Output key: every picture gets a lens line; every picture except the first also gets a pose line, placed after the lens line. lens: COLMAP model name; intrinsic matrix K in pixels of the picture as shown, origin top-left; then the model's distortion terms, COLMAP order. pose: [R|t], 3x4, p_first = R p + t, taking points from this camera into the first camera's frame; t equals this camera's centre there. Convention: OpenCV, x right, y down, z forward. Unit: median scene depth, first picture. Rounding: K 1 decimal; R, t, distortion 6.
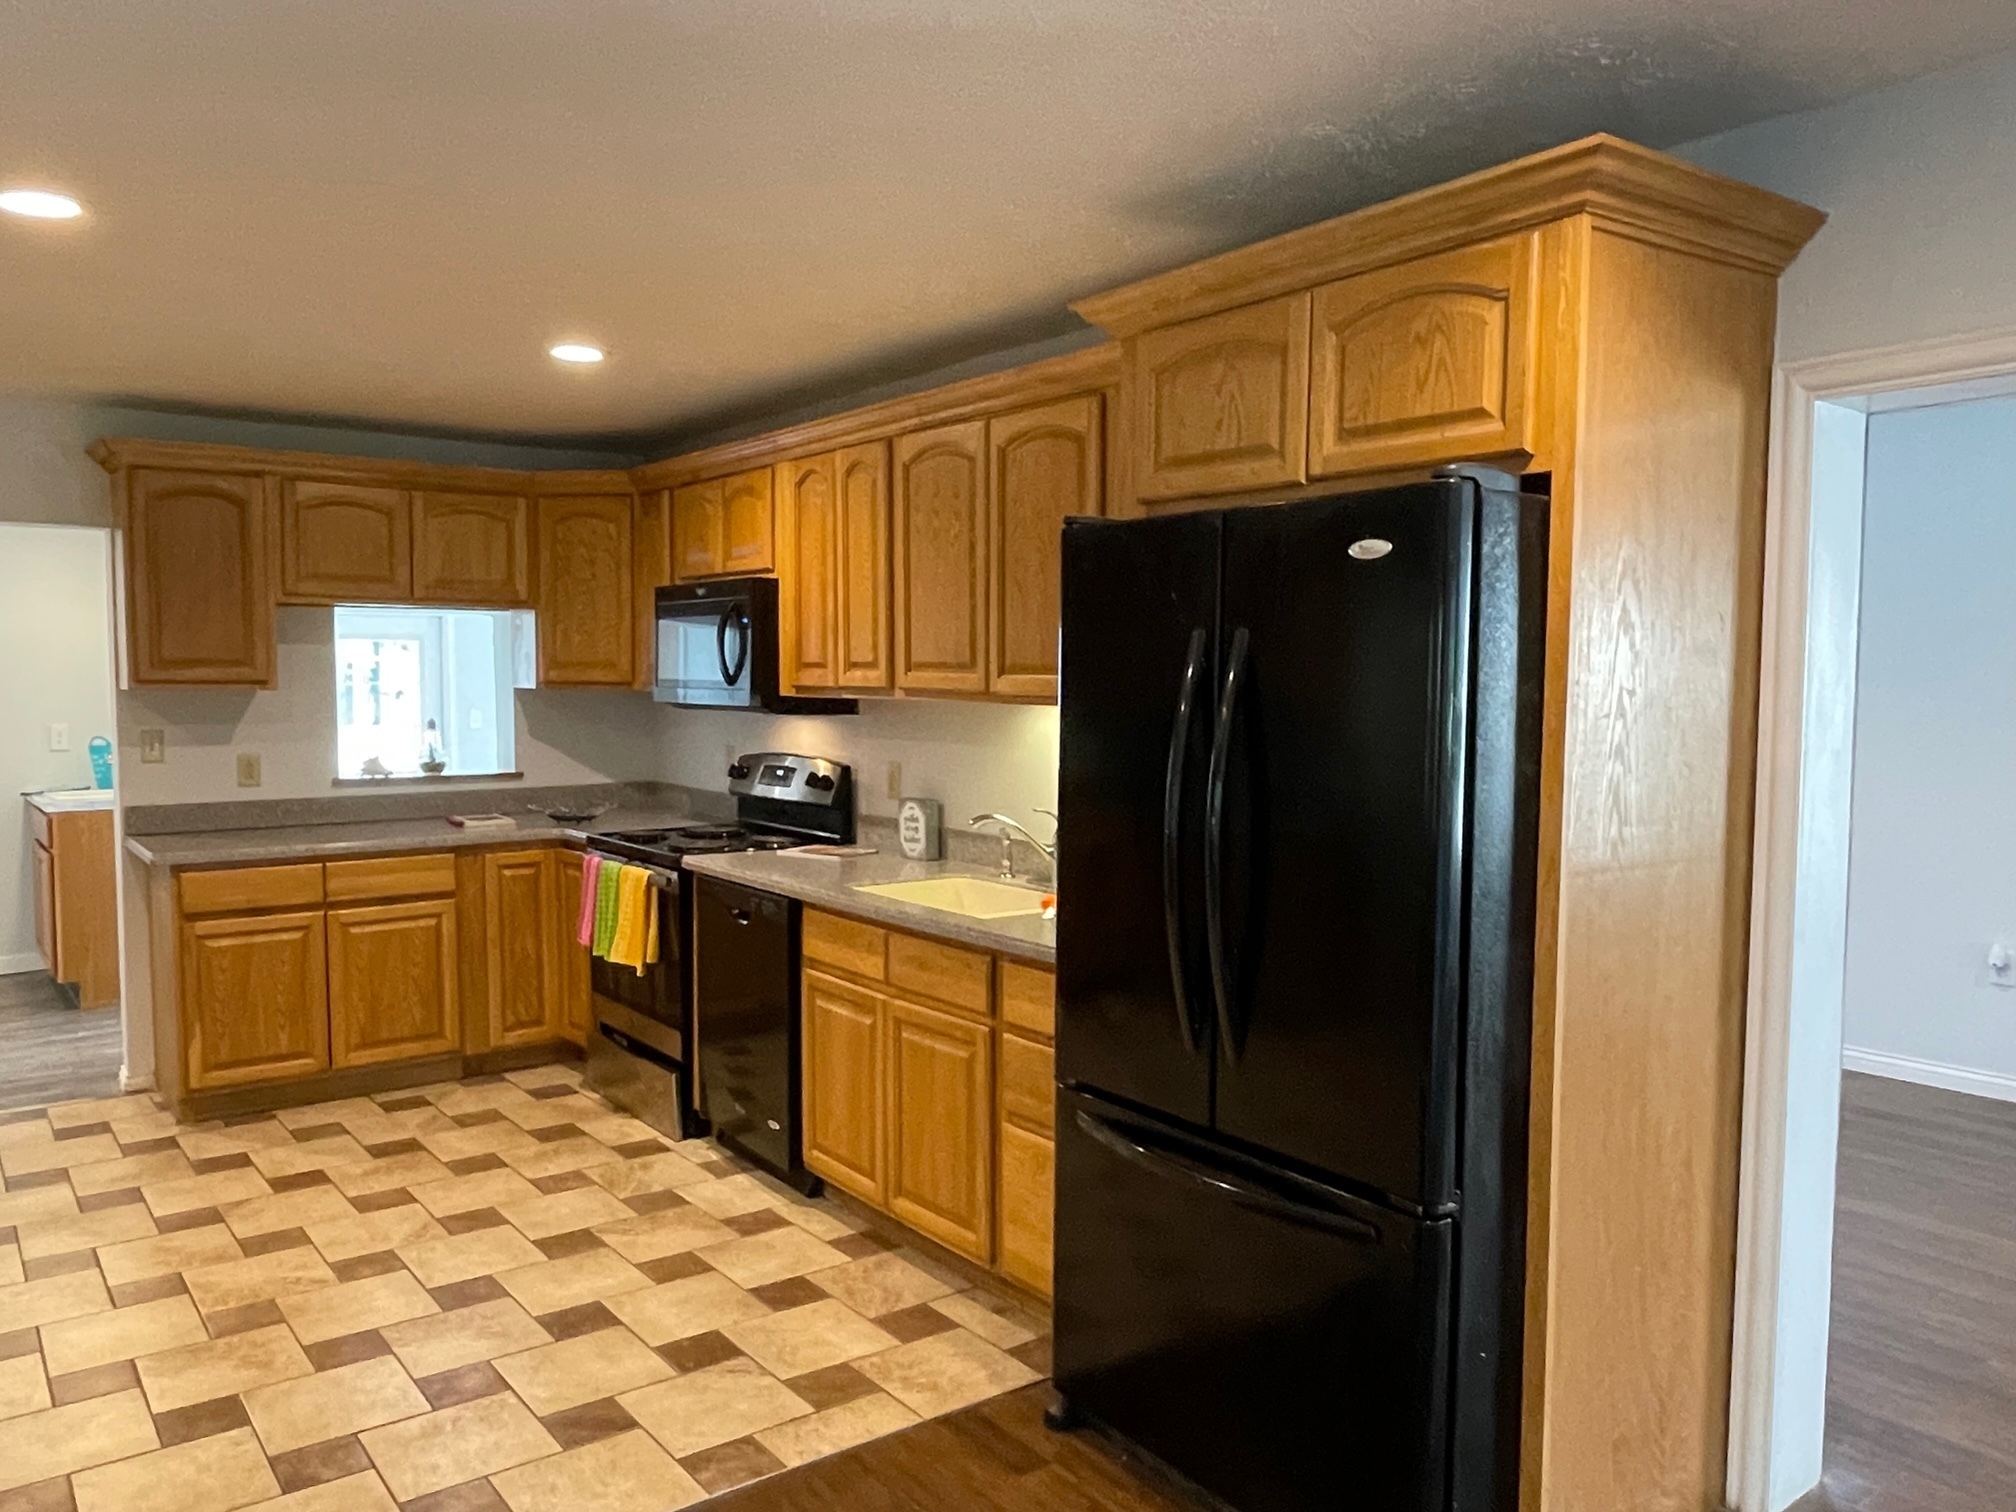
lens RADIAL K [[1479.8, 0, 986.9], [0, 1479.8, 768.7], [0, 0, 1]] dist [0.004128, -0.013746]
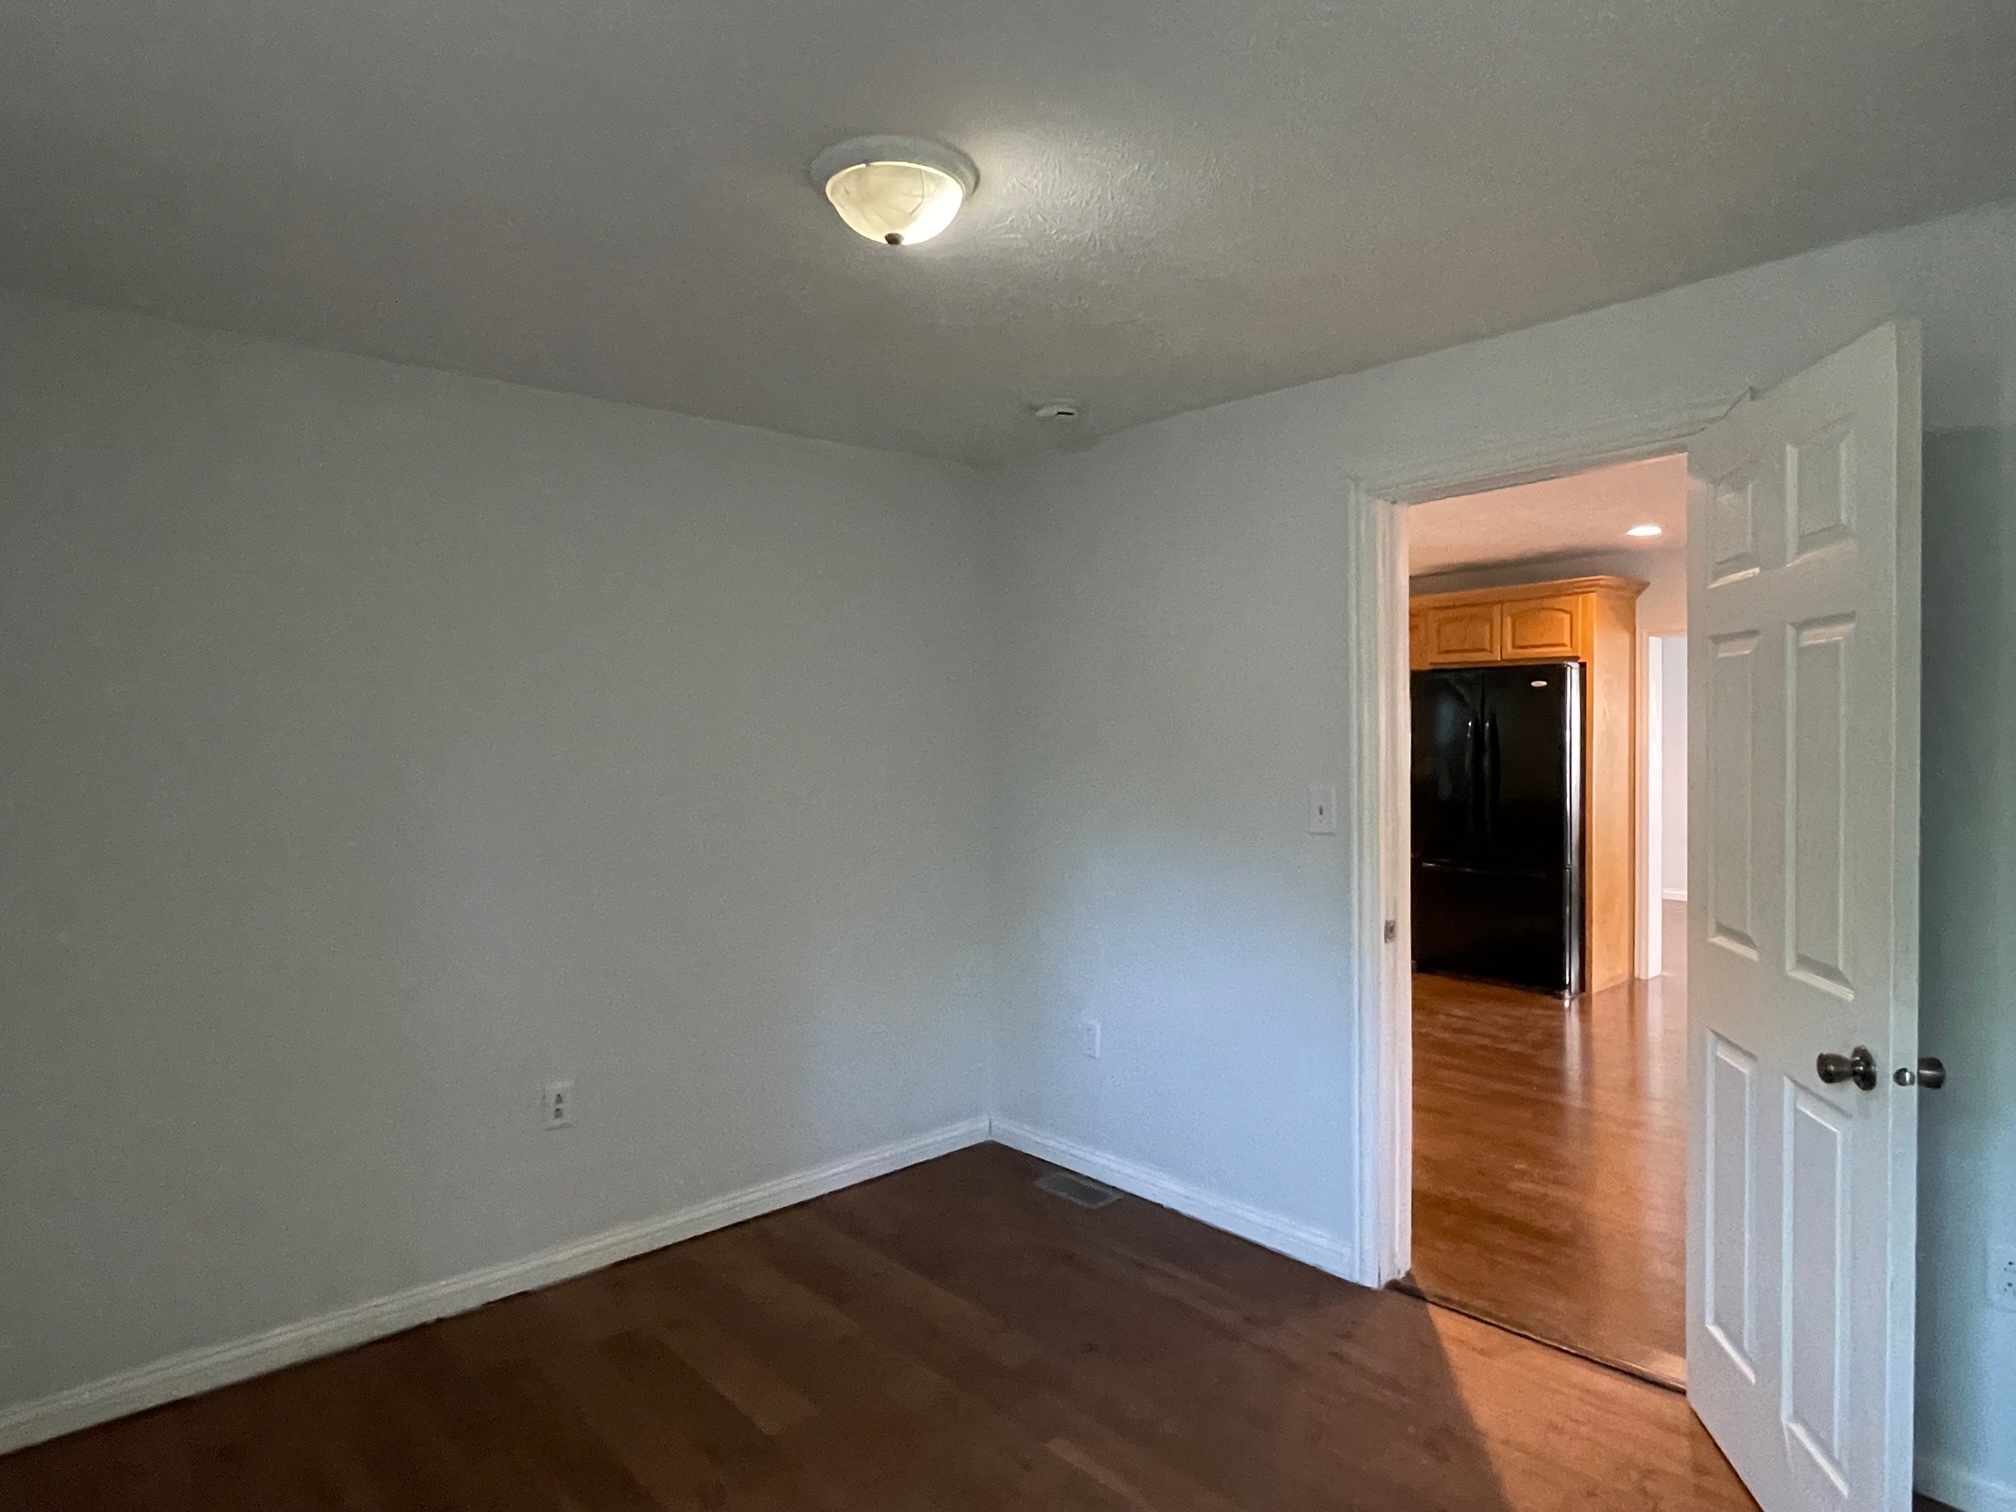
lens RADIAL K [[1167.5, 0, 1003.0], [0, 1167.5, 760.5], [0, 0, 1]] dist [0.006149, -0.000564]
pose [[0.994029, -0.023330, 0.106589, -0.634705], [0.027068, 0.999063, -0.033760, 0.046774], [-0.105701, 0.036444, 0.993730, -0.793091]]
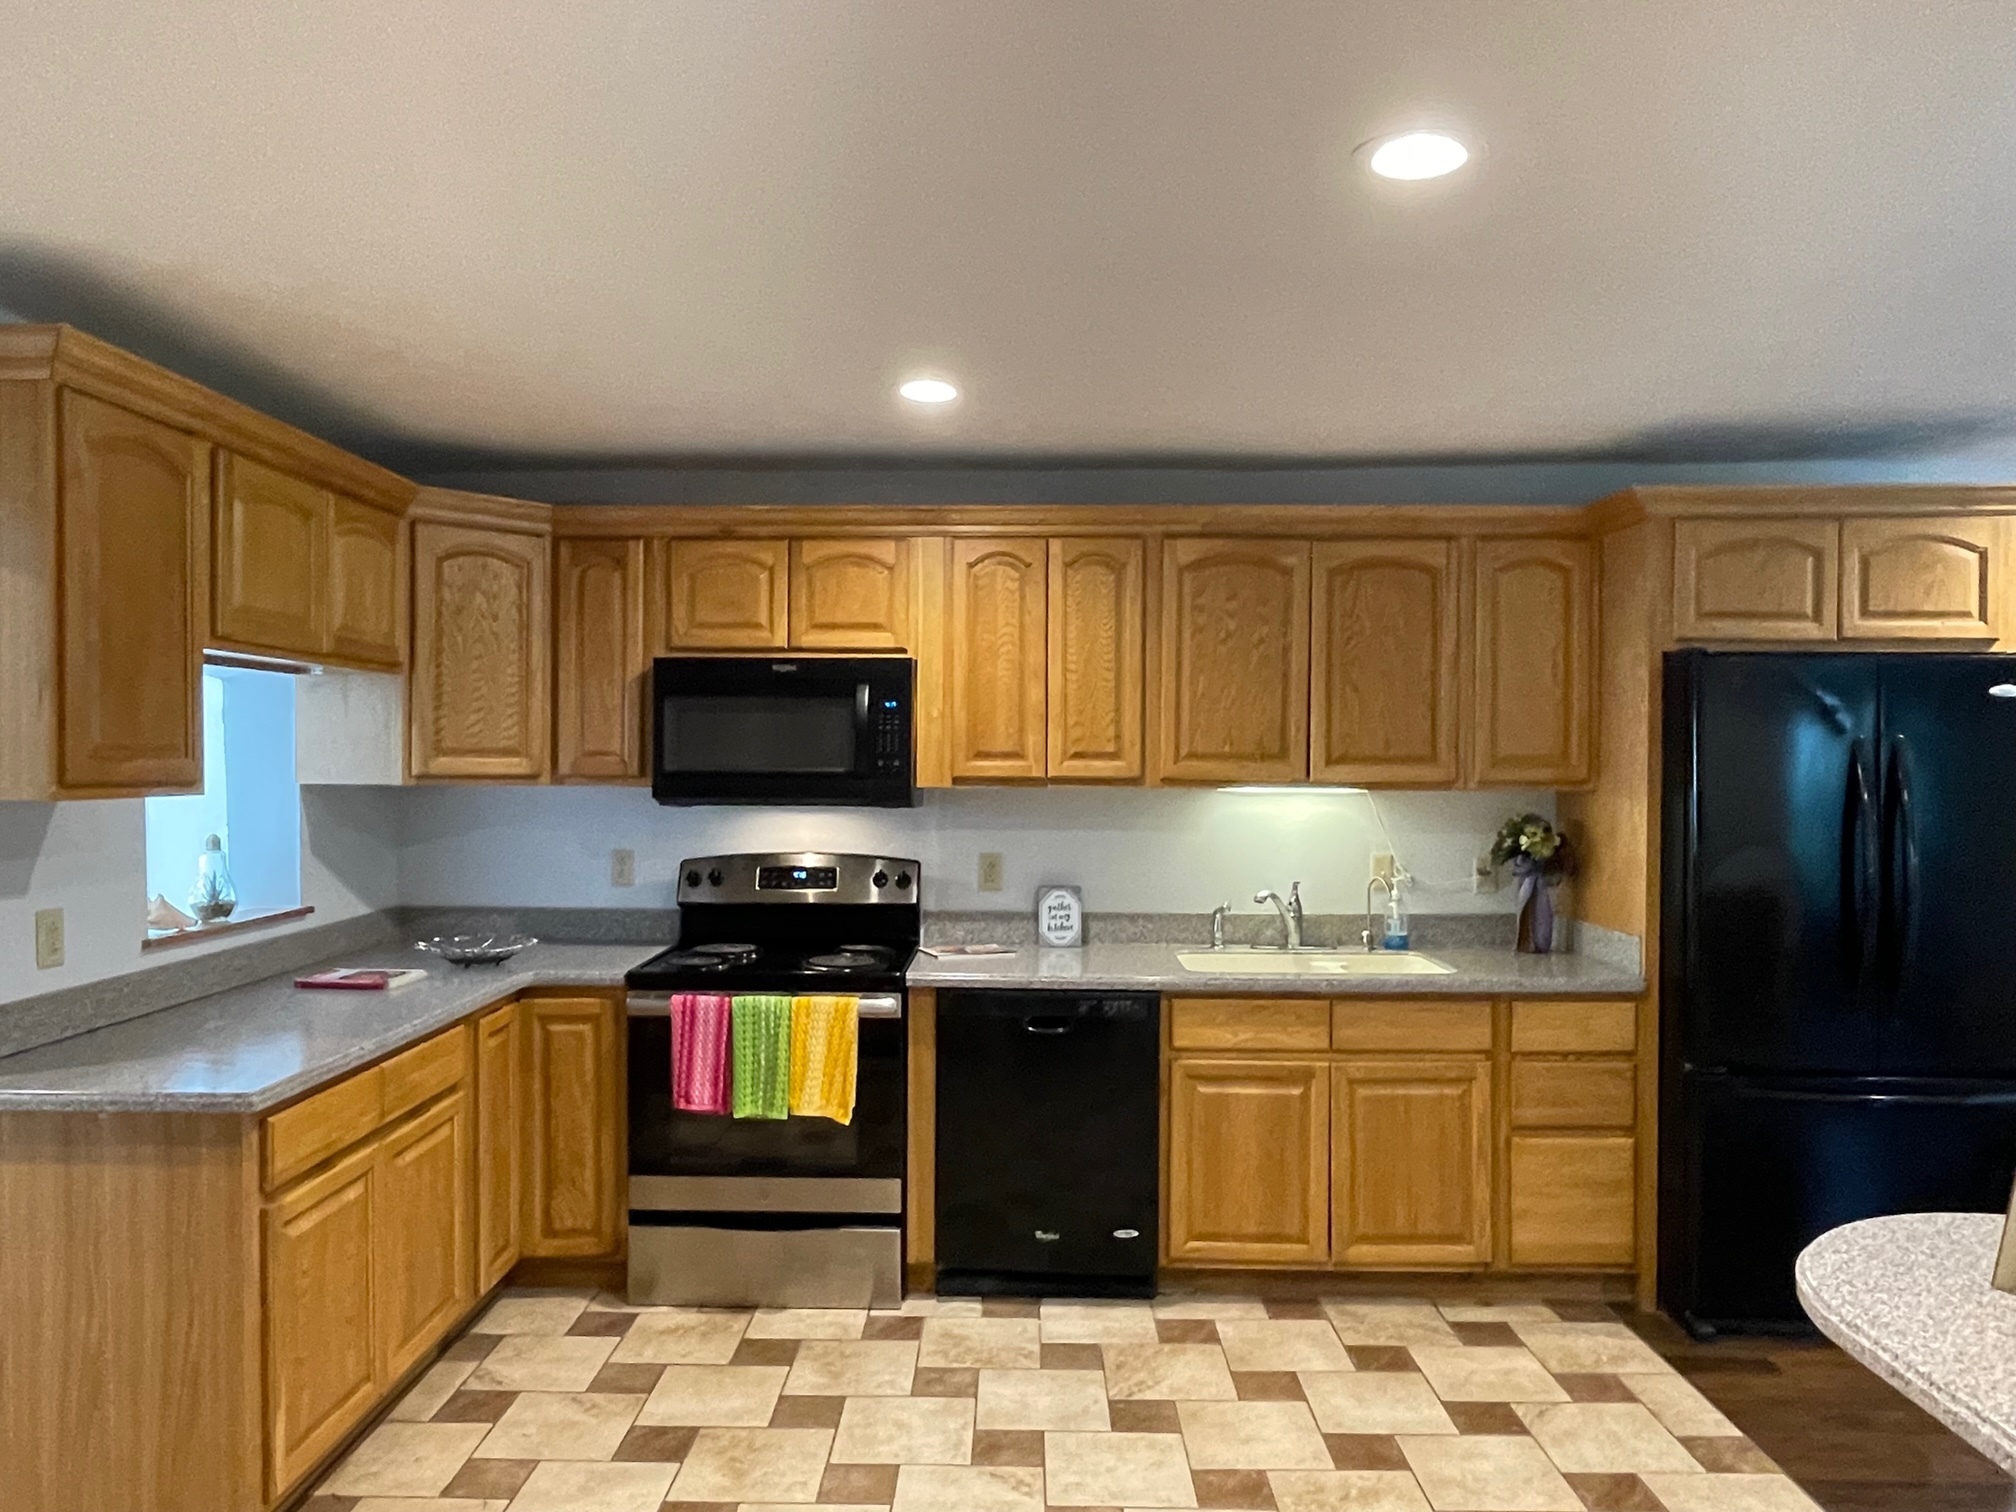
lens RADIAL K [[1365.8, 0, 988.6], [0, 1365.8, 770.6], [0, 0, 1]] dist [0.005775, -0.009310]
pose [[0.613706, -0.008739, 0.789486, -0.794704], [0.051328, 0.998265, -0.028850, -0.033792], [-0.787864, 0.058228, 0.613090, 0.452321]]
